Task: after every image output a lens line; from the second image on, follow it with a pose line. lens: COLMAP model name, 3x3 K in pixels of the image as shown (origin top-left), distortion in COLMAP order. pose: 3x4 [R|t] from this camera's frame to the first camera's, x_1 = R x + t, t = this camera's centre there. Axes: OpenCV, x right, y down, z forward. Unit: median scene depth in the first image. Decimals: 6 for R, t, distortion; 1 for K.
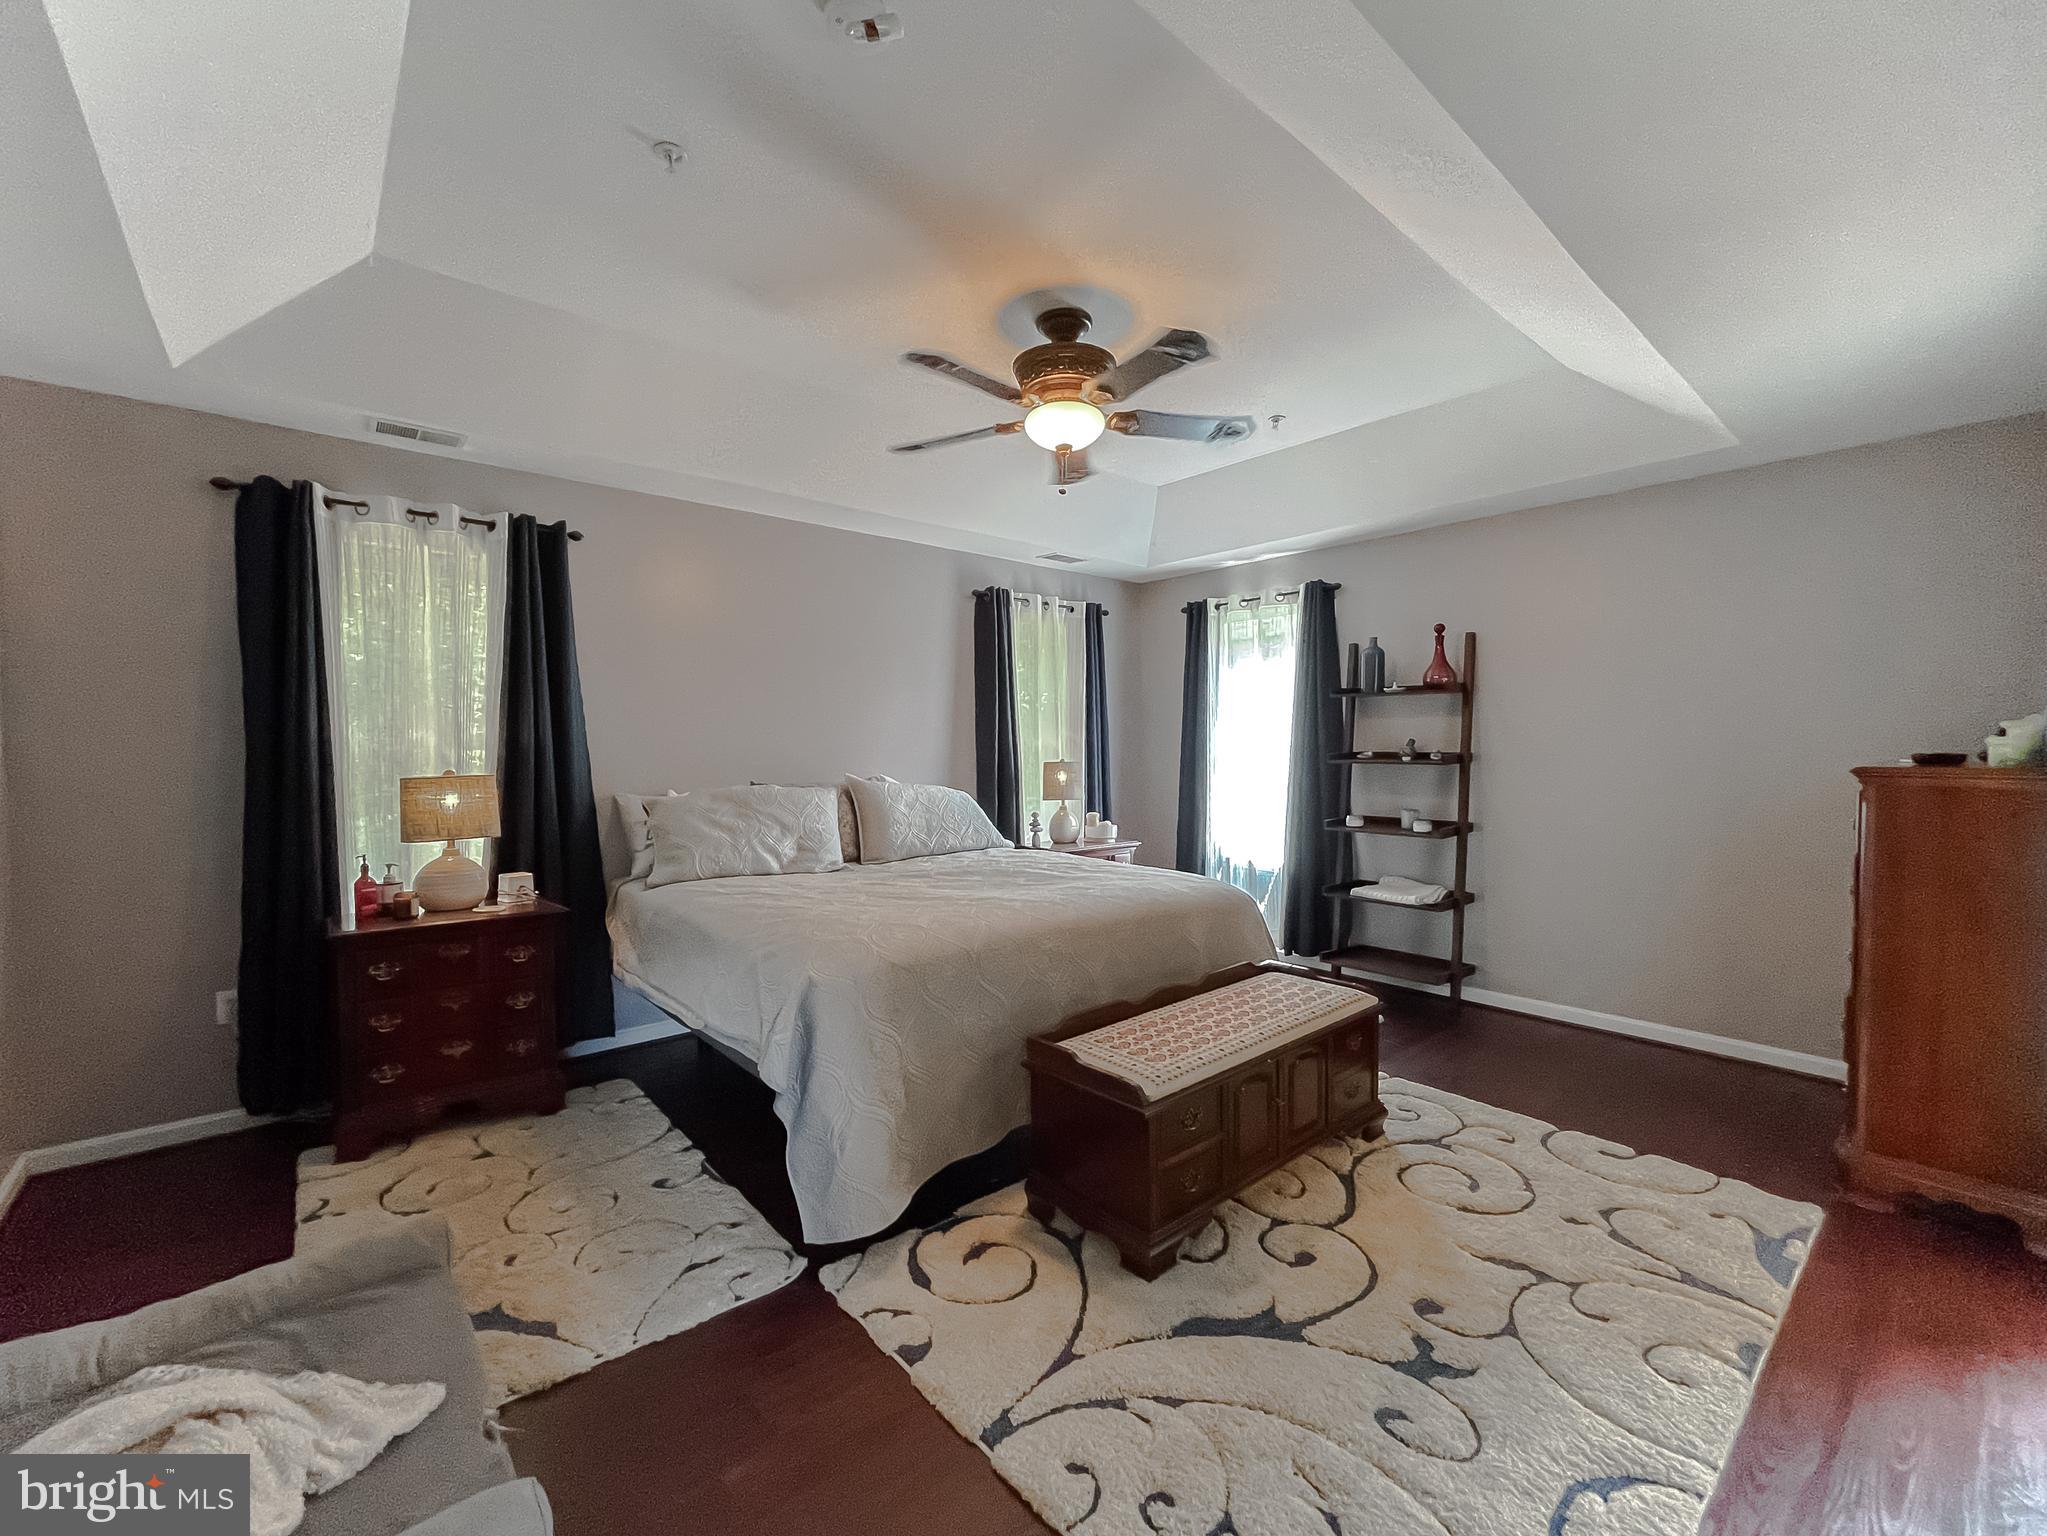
lens RADIAL K [[834.1, 0, 1061.2], [0, 834.1, 779.3], [0, 0, 1]] dist [0.001568, 0.000217]
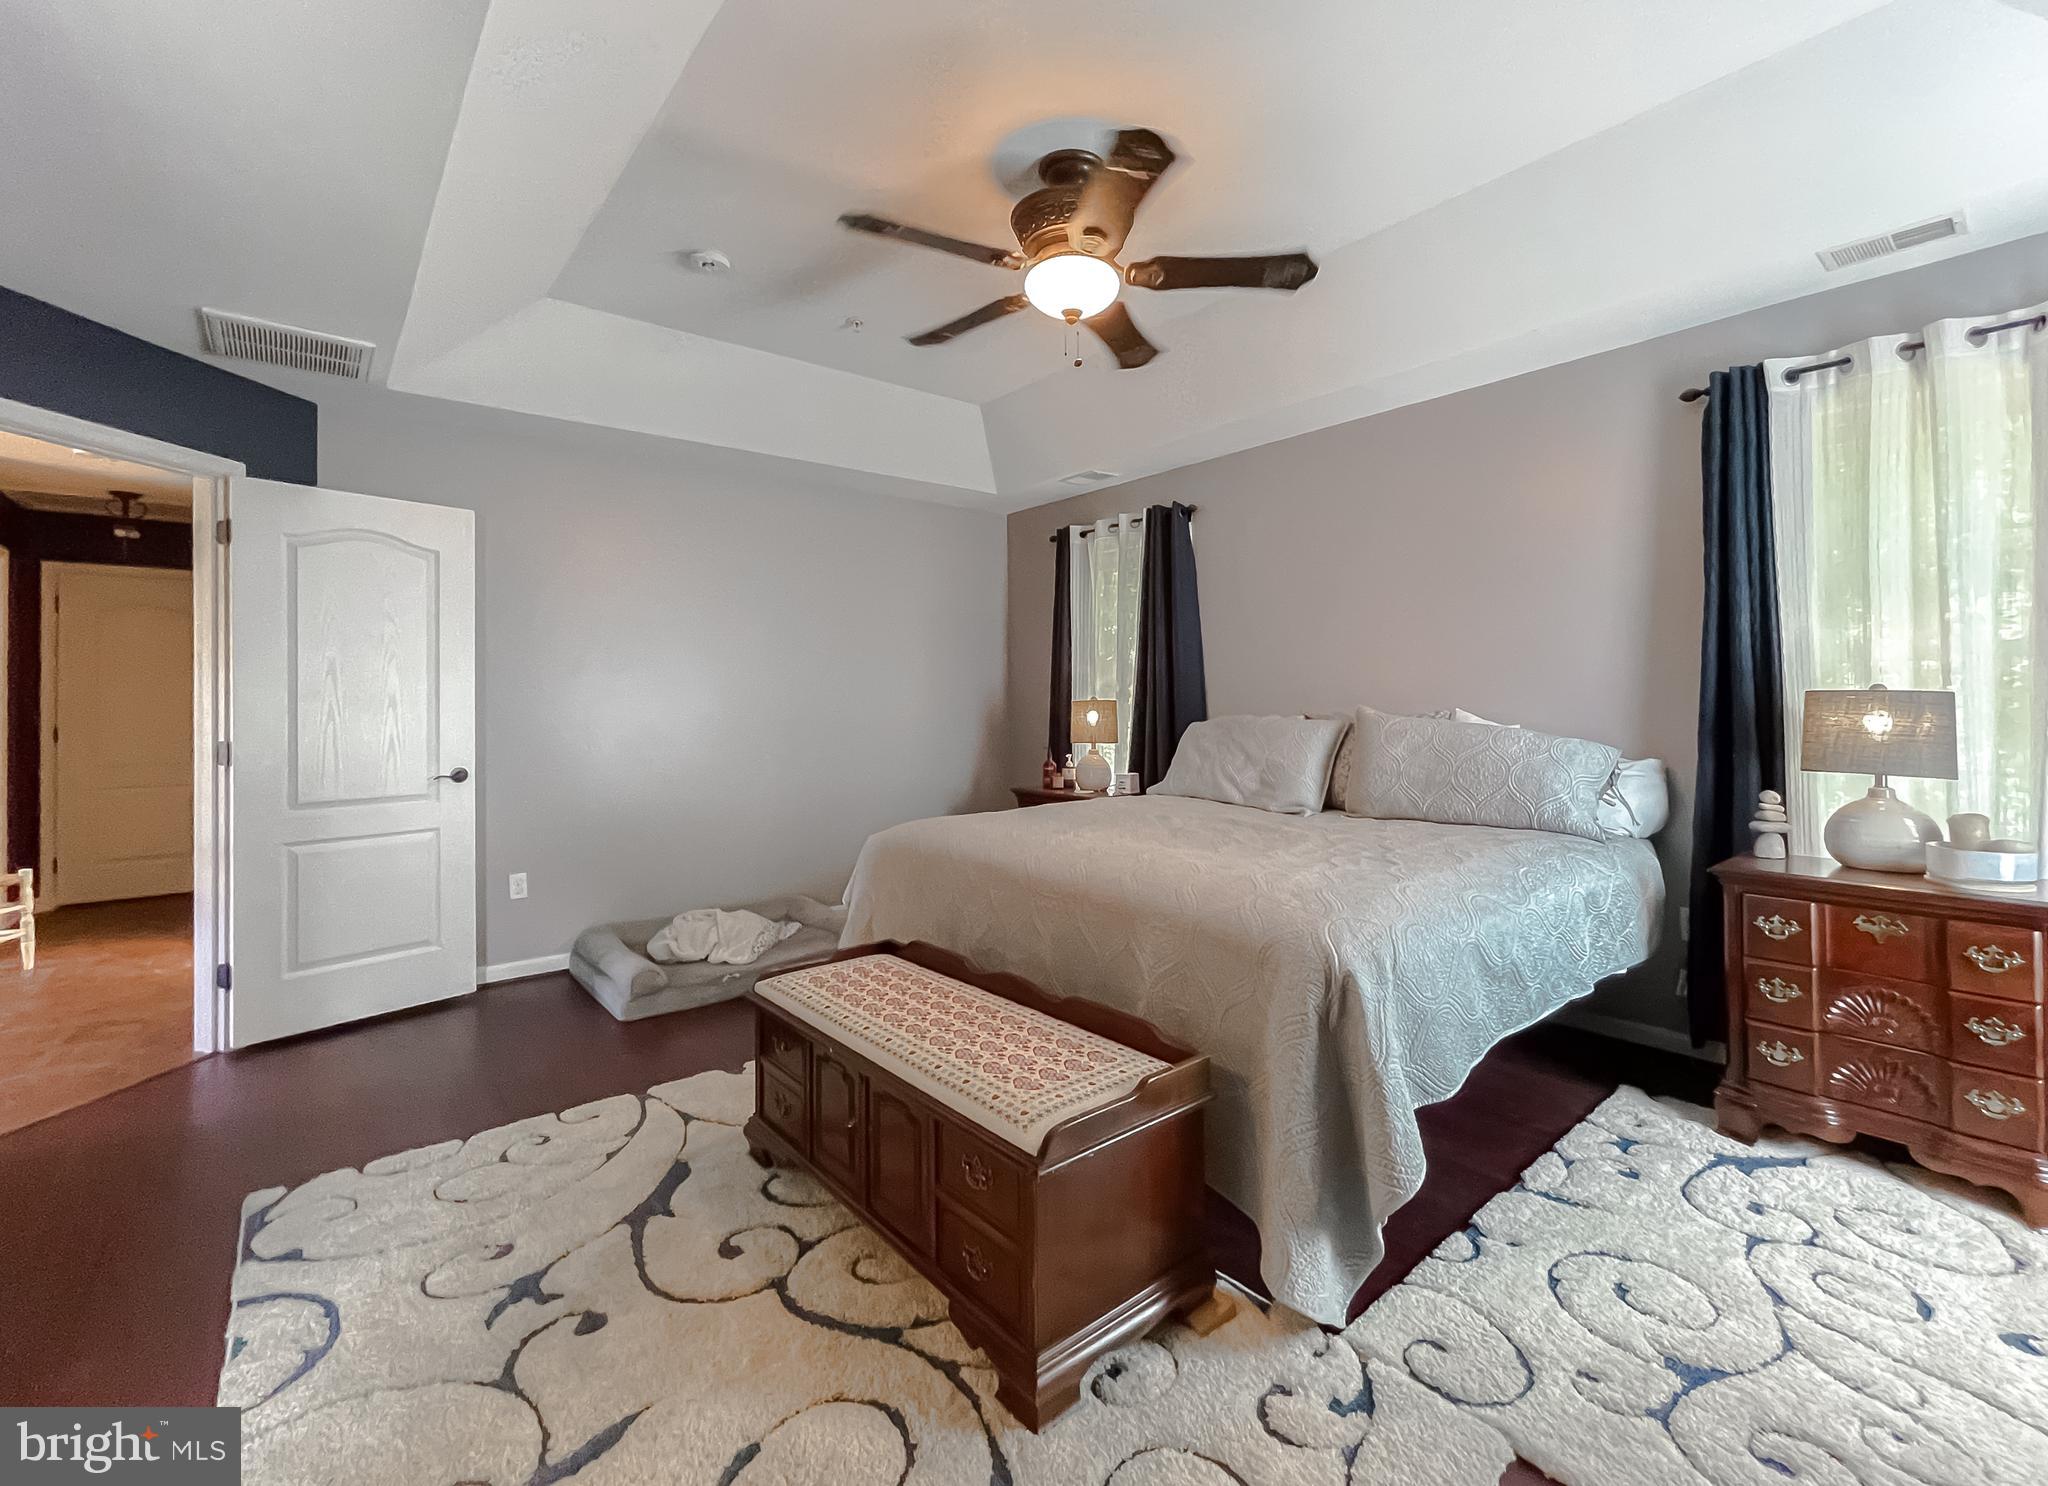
lens RADIAL K [[892.2, 0, 1023.3], [0, 892.2, 689.7], [0, 0, 1]] dist [0.000849, 0.000209]
pose [[-0.046714, -0.010941, -0.998848, 0.896039], [-0.034796, 0.999351, -0.009319, -0.002787], [0.998302, 0.034321, -0.047064, 0.989447]]
